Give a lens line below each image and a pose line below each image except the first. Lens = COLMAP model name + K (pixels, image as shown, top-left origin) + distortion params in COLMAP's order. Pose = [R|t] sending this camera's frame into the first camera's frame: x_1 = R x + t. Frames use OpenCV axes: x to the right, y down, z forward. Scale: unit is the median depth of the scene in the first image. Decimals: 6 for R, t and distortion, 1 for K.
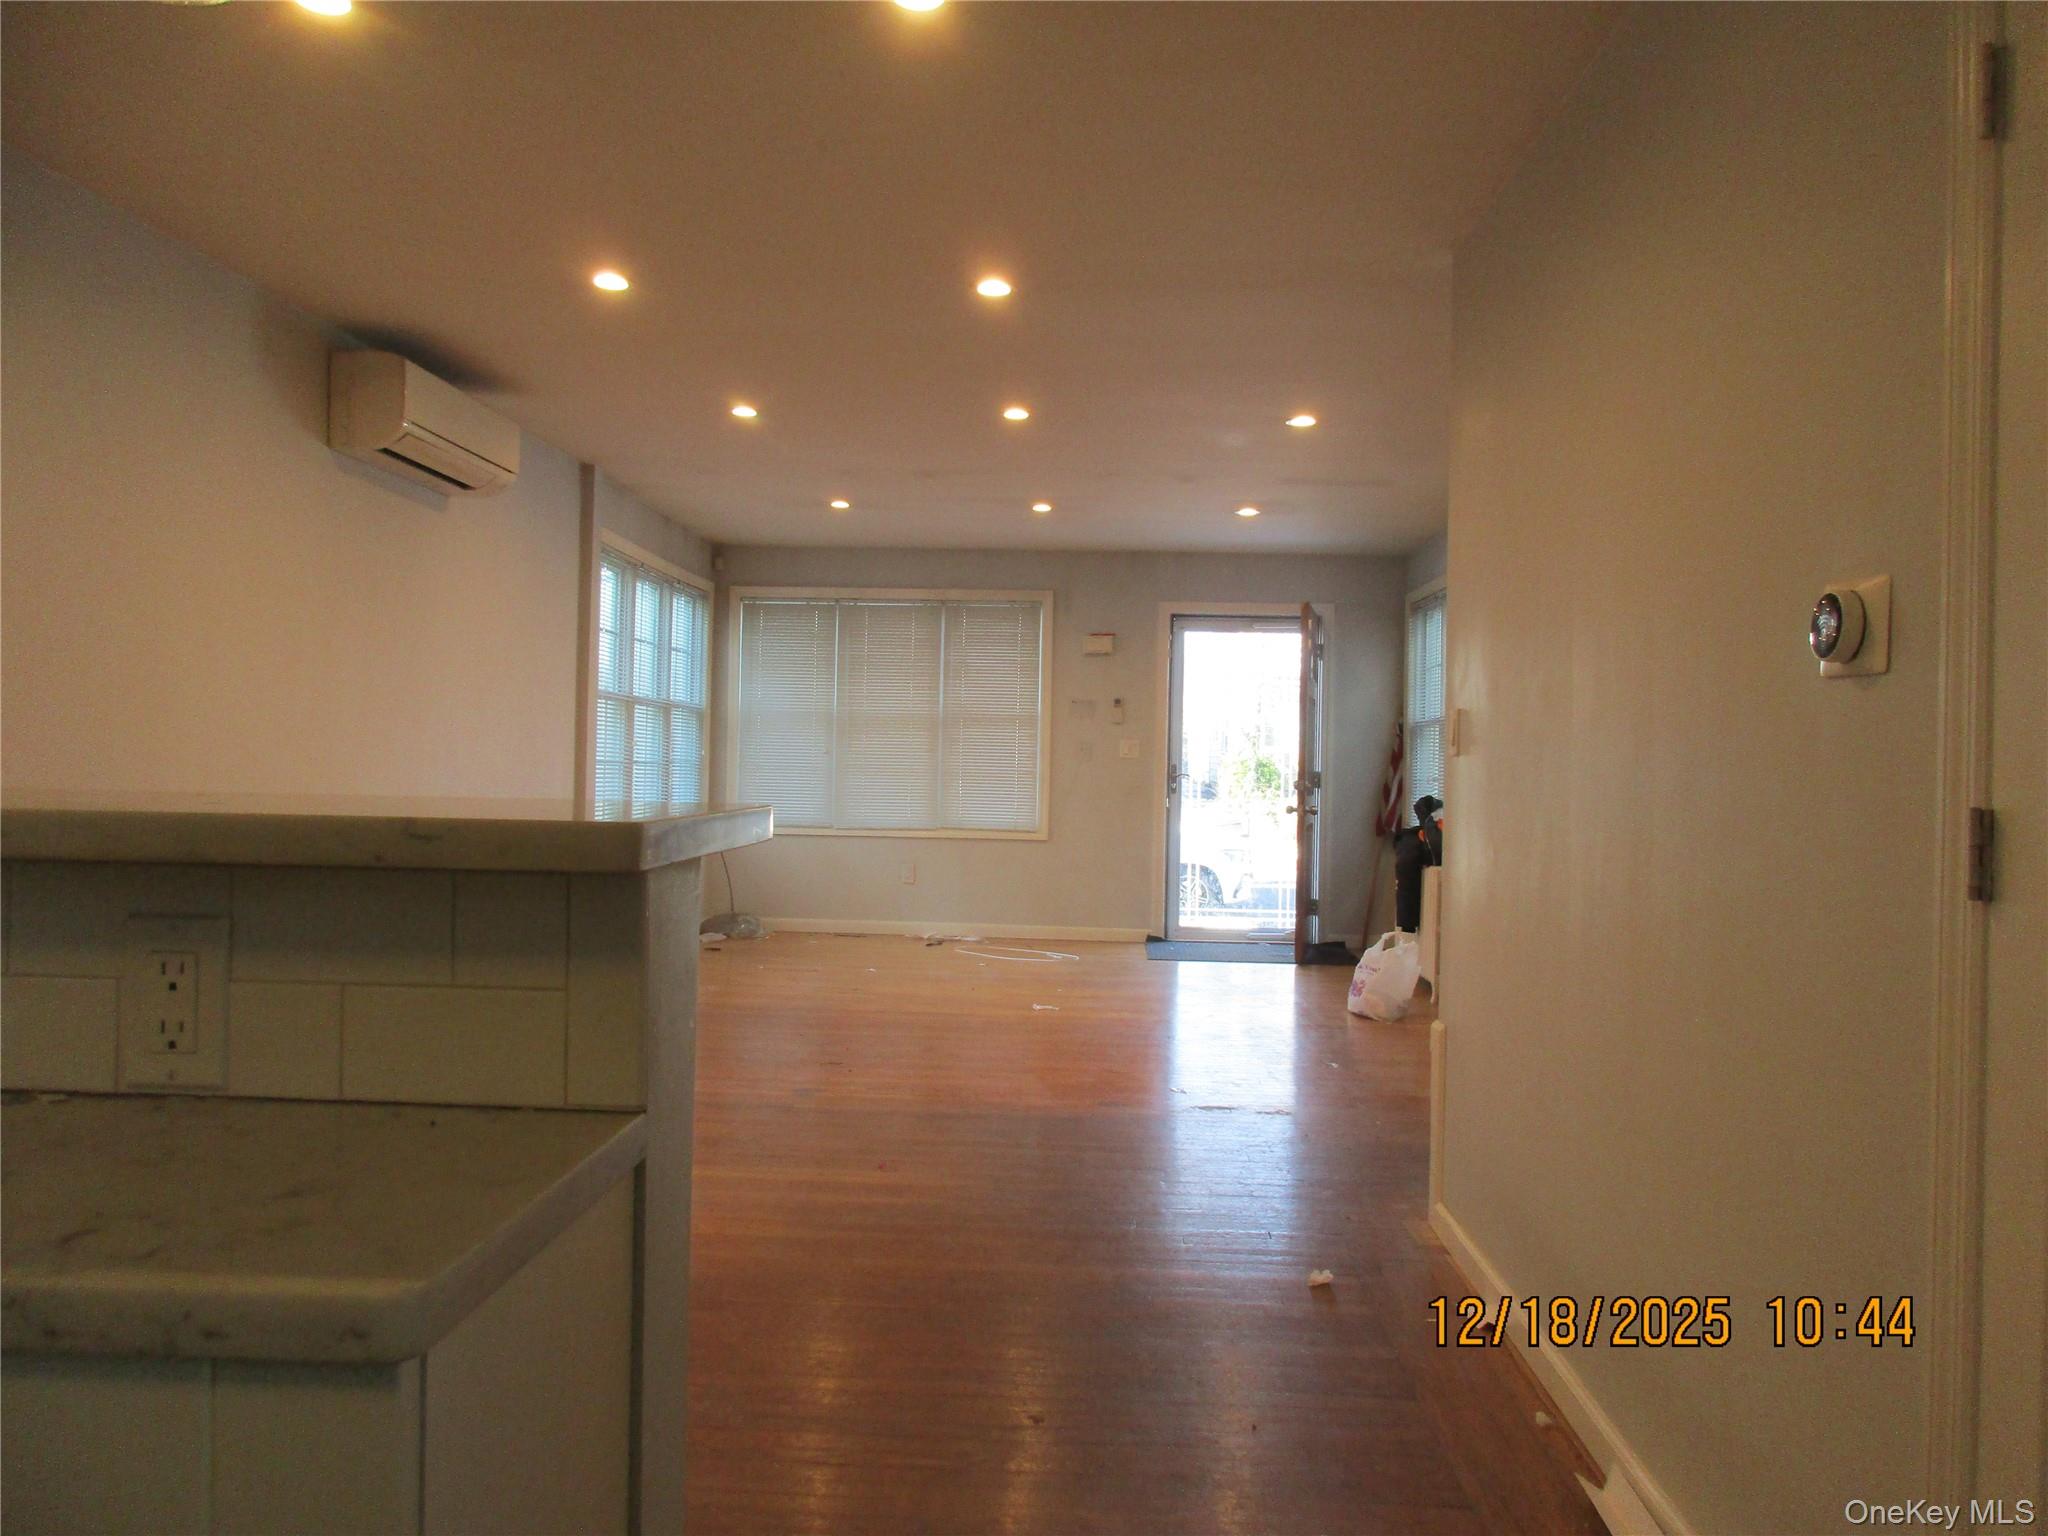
lens RADIAL K [[1520.8, 0, 1025.9], [0, 1520.8, 760.7], [0, 0, 1]] dist [-0.005680, 0.003724]
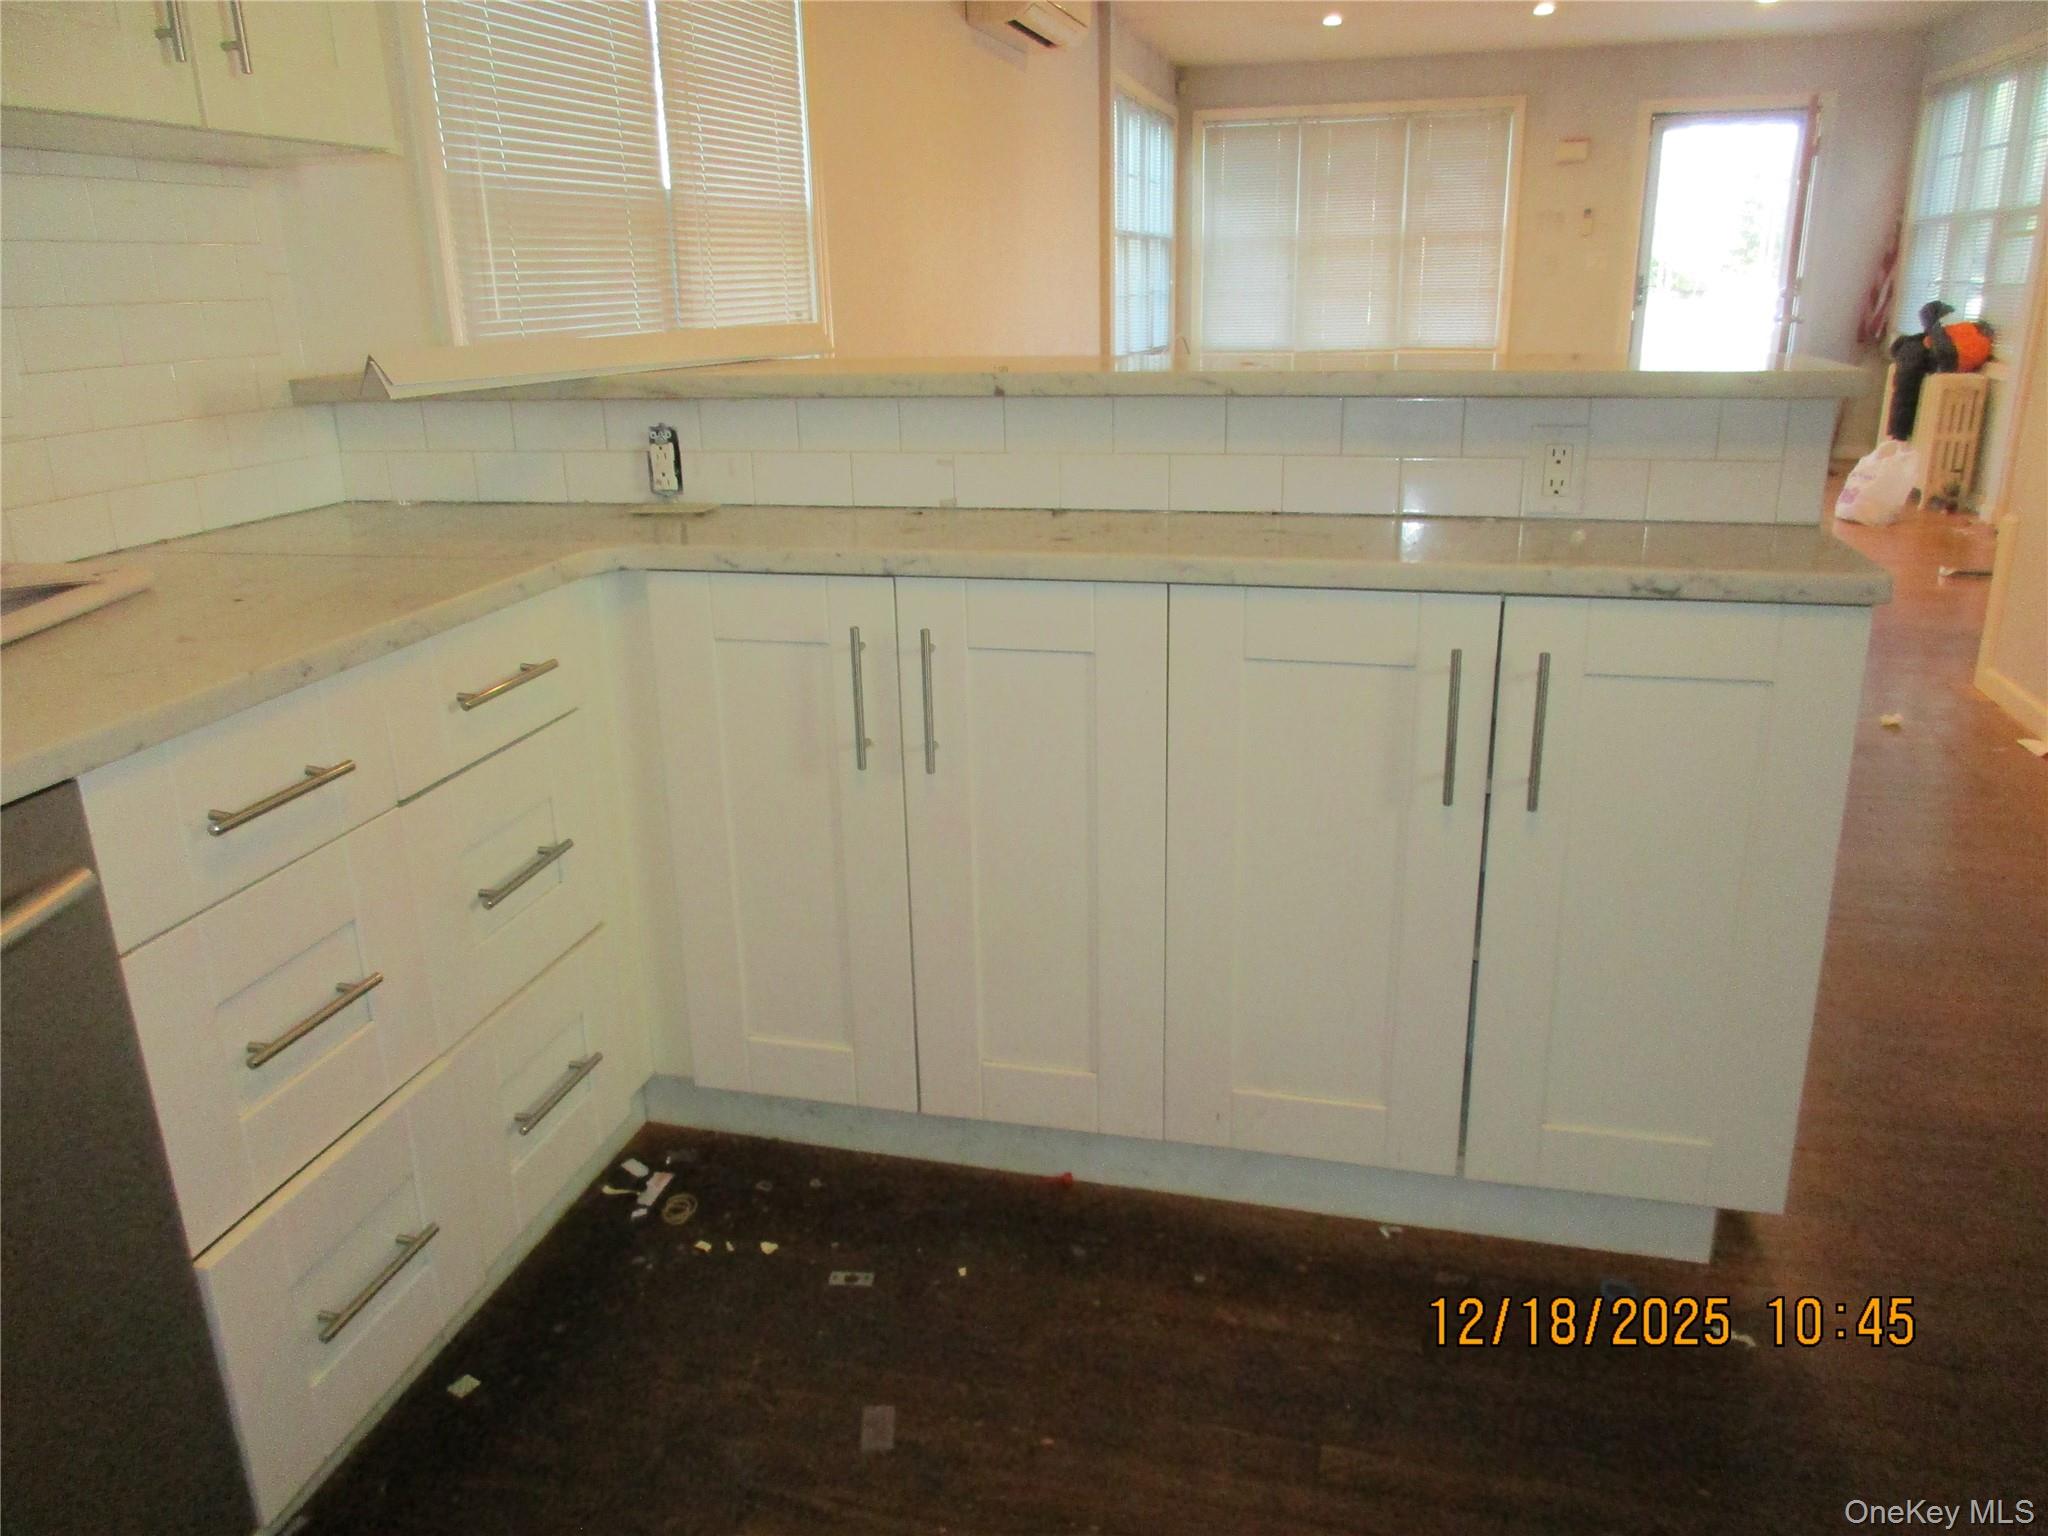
lens RADIAL K [[1520.8, 0, 1027.2], [0, 1520.8, 757.6], [0, 0, 1]] dist [-0.005680, 0.003724]
pose [[0.977589, 0.024426, -0.209102, -0.083838], [0.040122, 0.953424, 0.298953, -0.010311], [0.206665, -0.300643, 0.931076, -0.110090]]
